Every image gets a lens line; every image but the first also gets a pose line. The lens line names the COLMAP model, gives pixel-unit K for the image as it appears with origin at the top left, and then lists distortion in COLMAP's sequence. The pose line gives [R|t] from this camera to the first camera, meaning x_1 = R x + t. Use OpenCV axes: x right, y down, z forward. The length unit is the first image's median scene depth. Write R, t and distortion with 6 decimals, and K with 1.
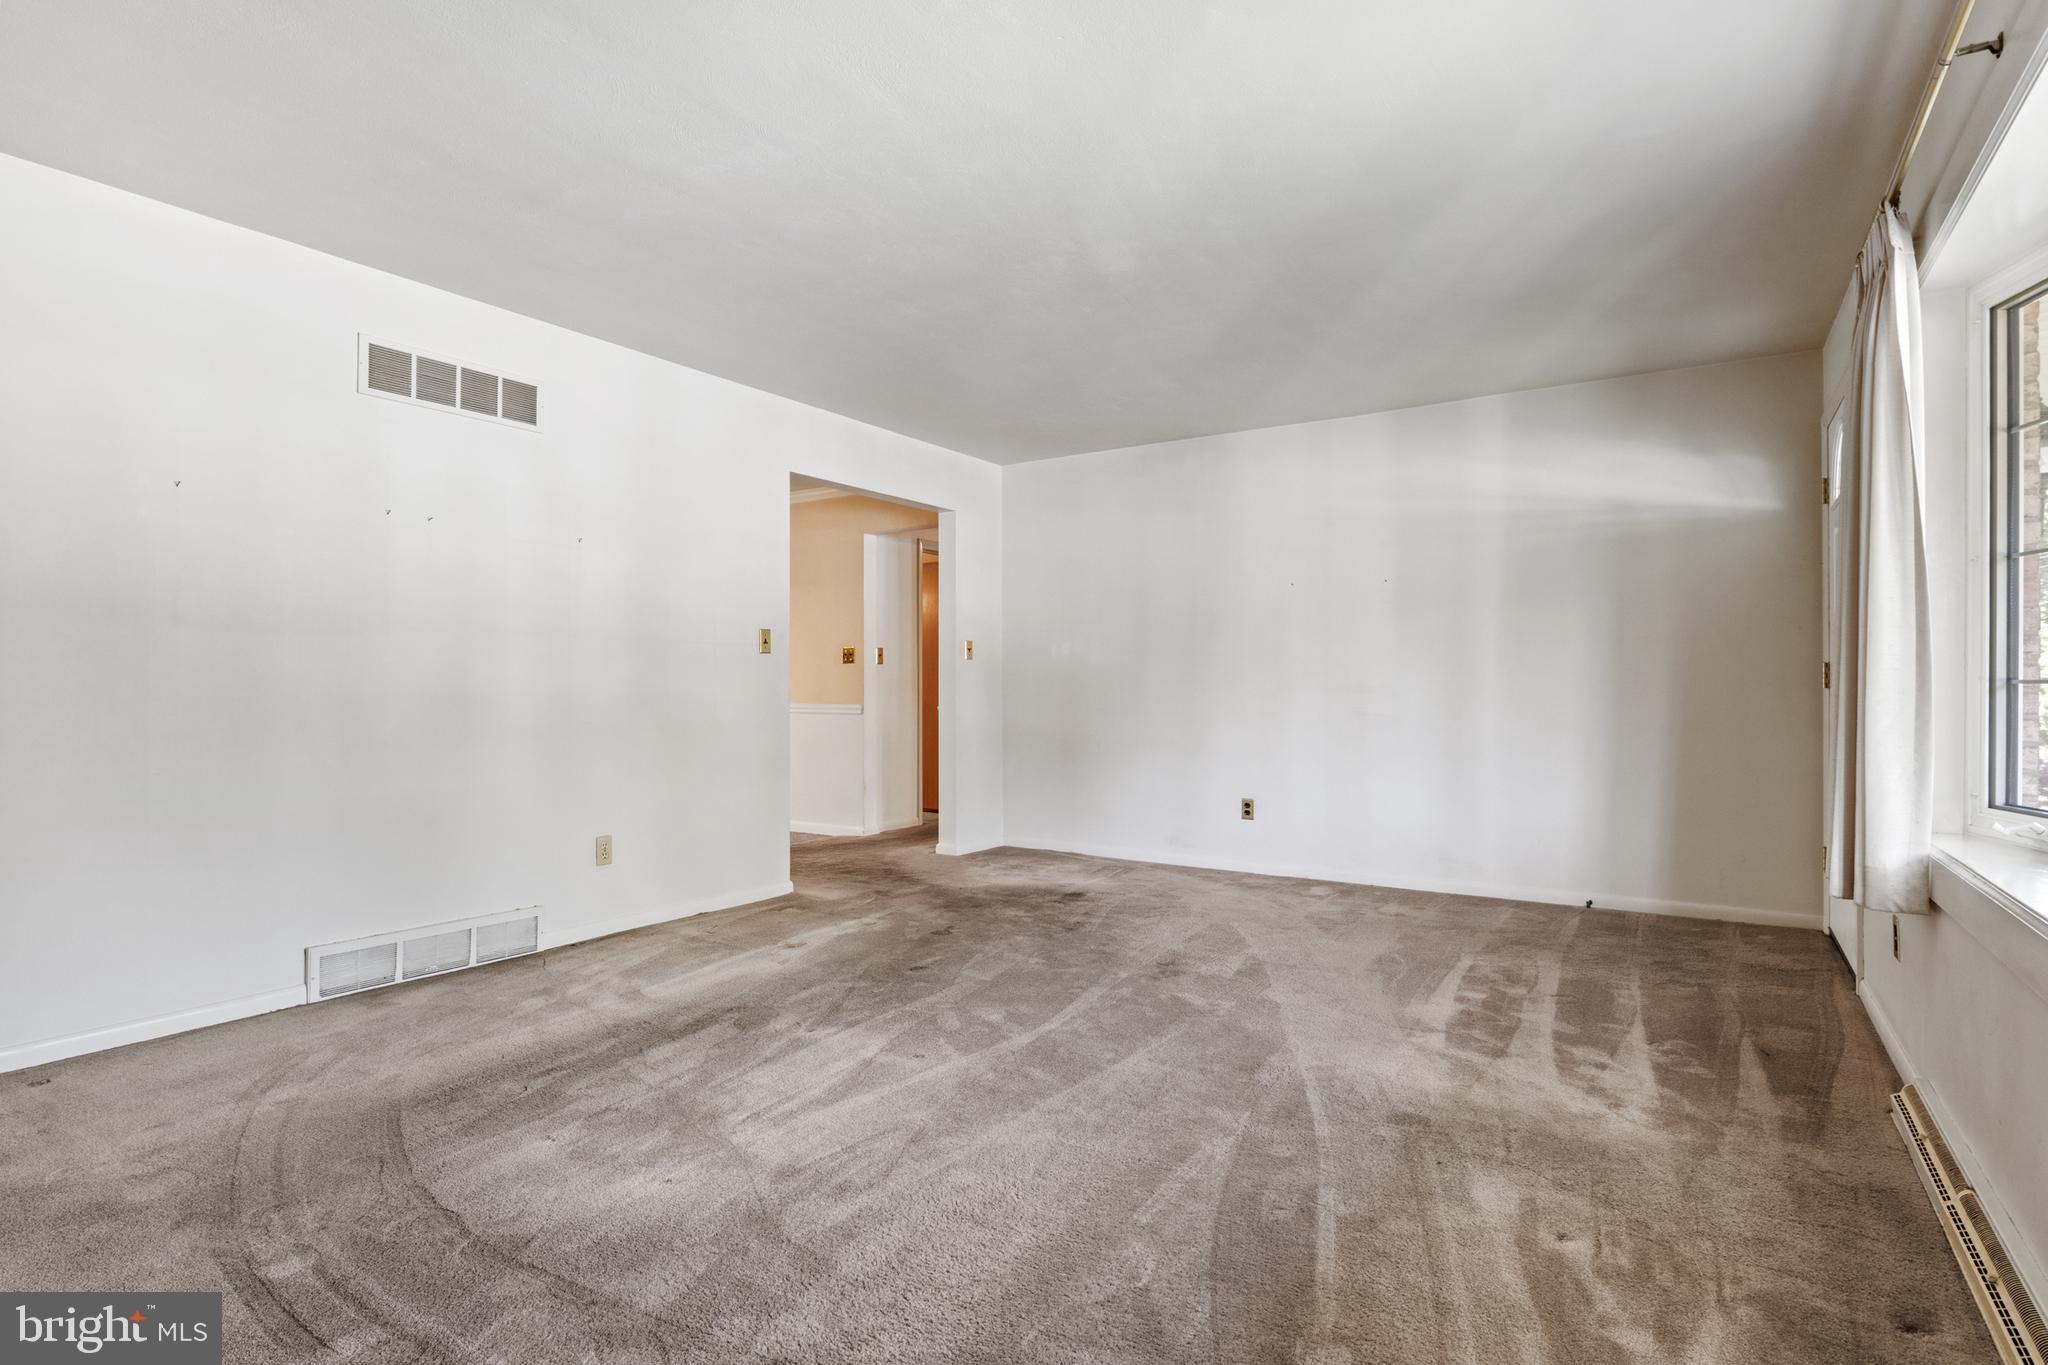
lens RADIAL K [[1052.2, 0, 1016.9], [0, 1052.2, 686.4], [0, 0, 1]] dist [-0.005673, -0.001605]
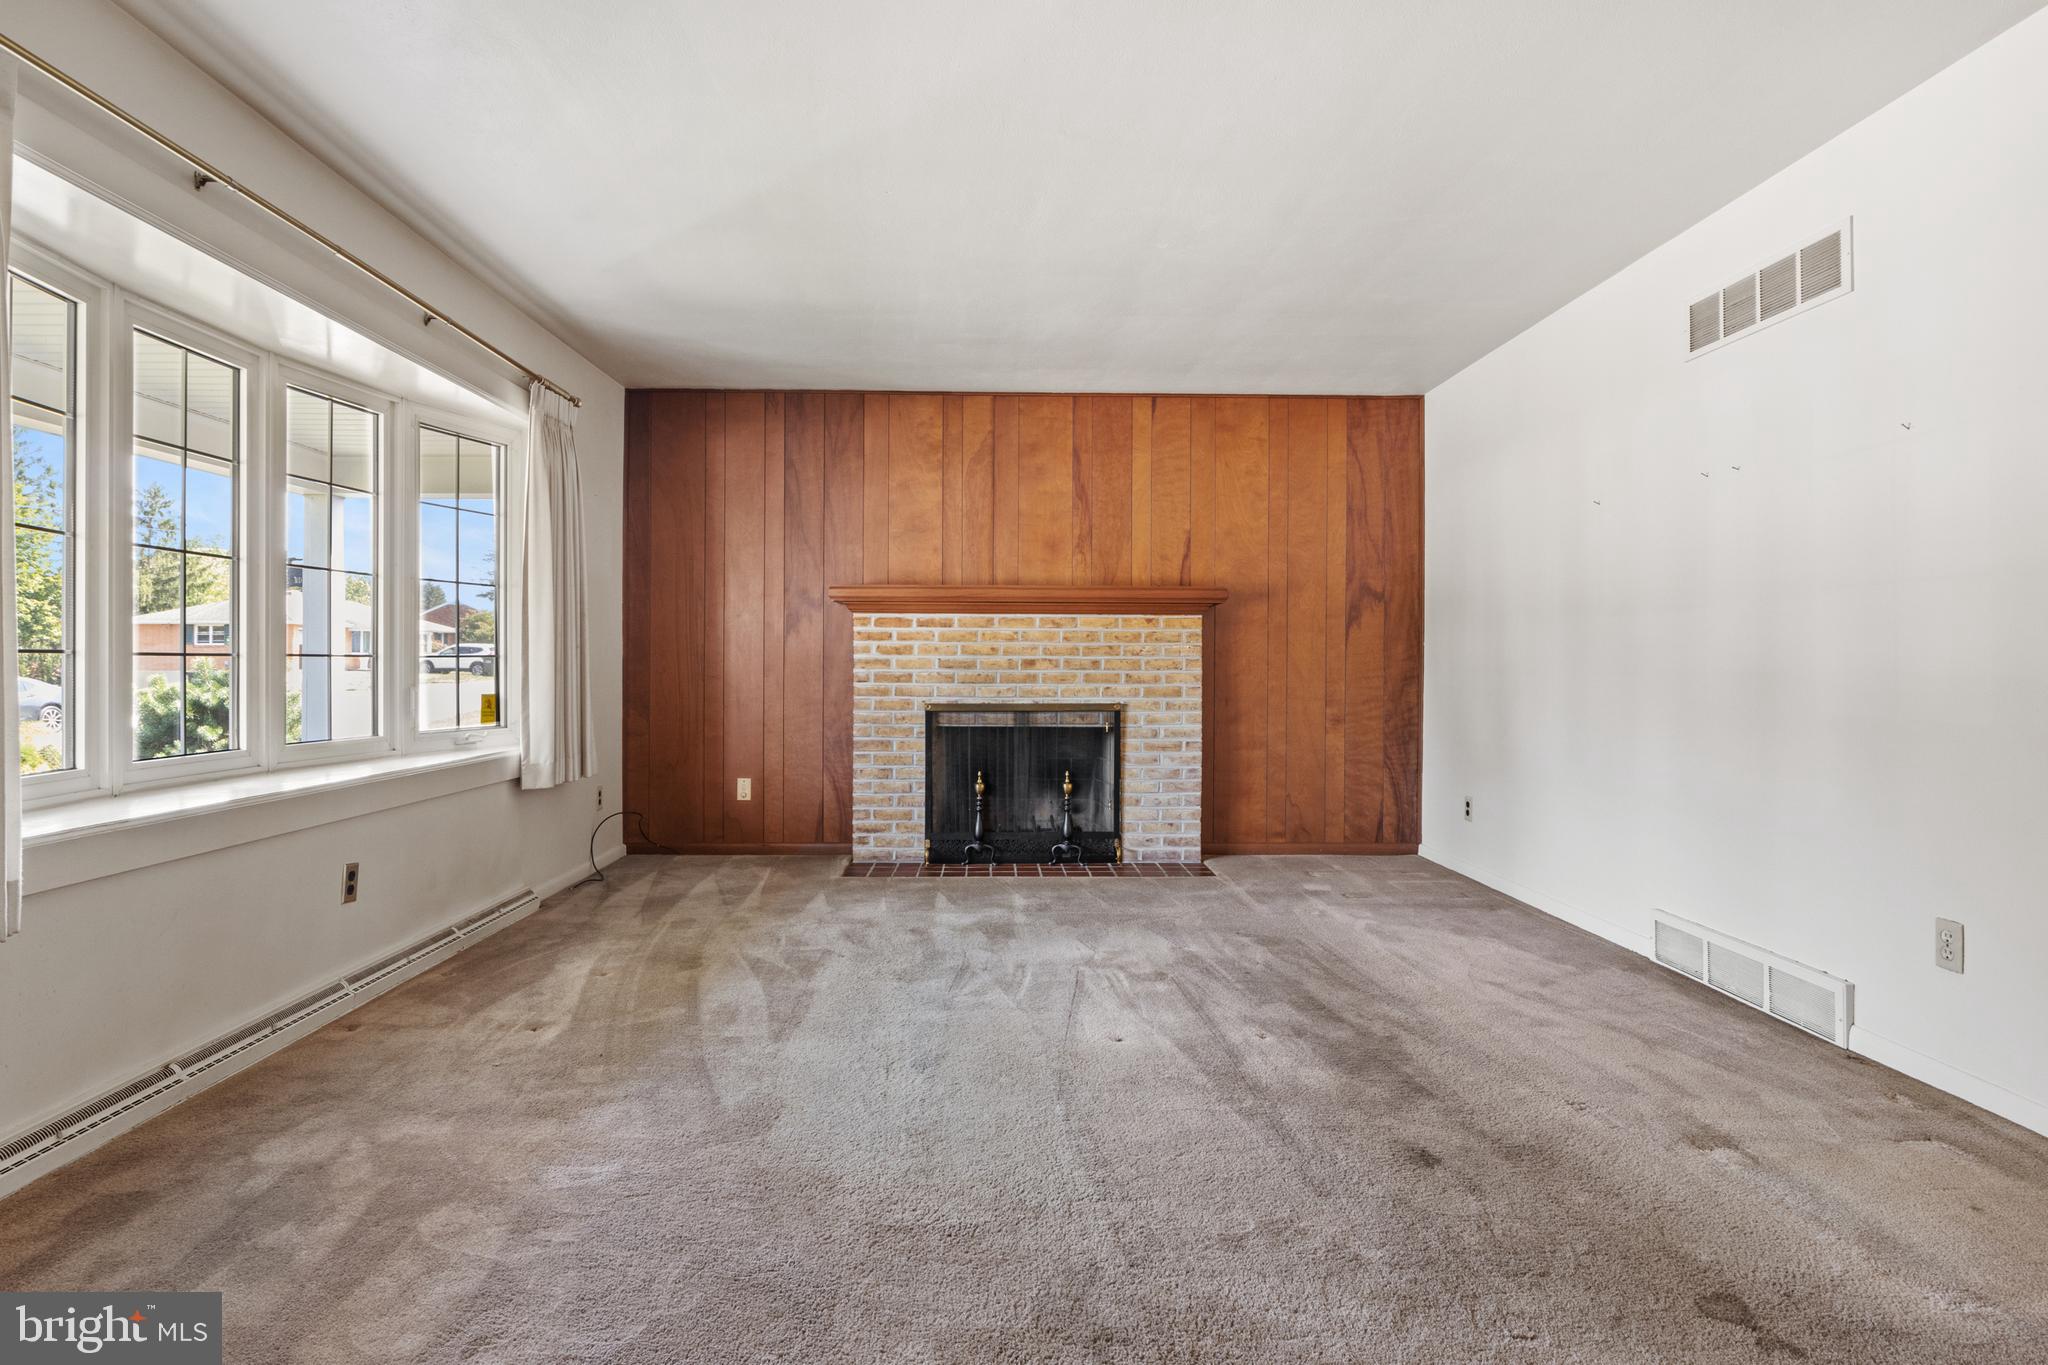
lens RADIAL K [[1052.2, 0, 1016.5], [0, 1052.2, 673.6], [0, 0, 1]] dist [-0.005673, -0.001605]
pose [[-0.827187, 0.001521, -0.561924, 0.414201], [-0.001792, 0.999984, 0.005344, 0.005517], [0.561923, 0.005428, -0.827171, 1.371078]]
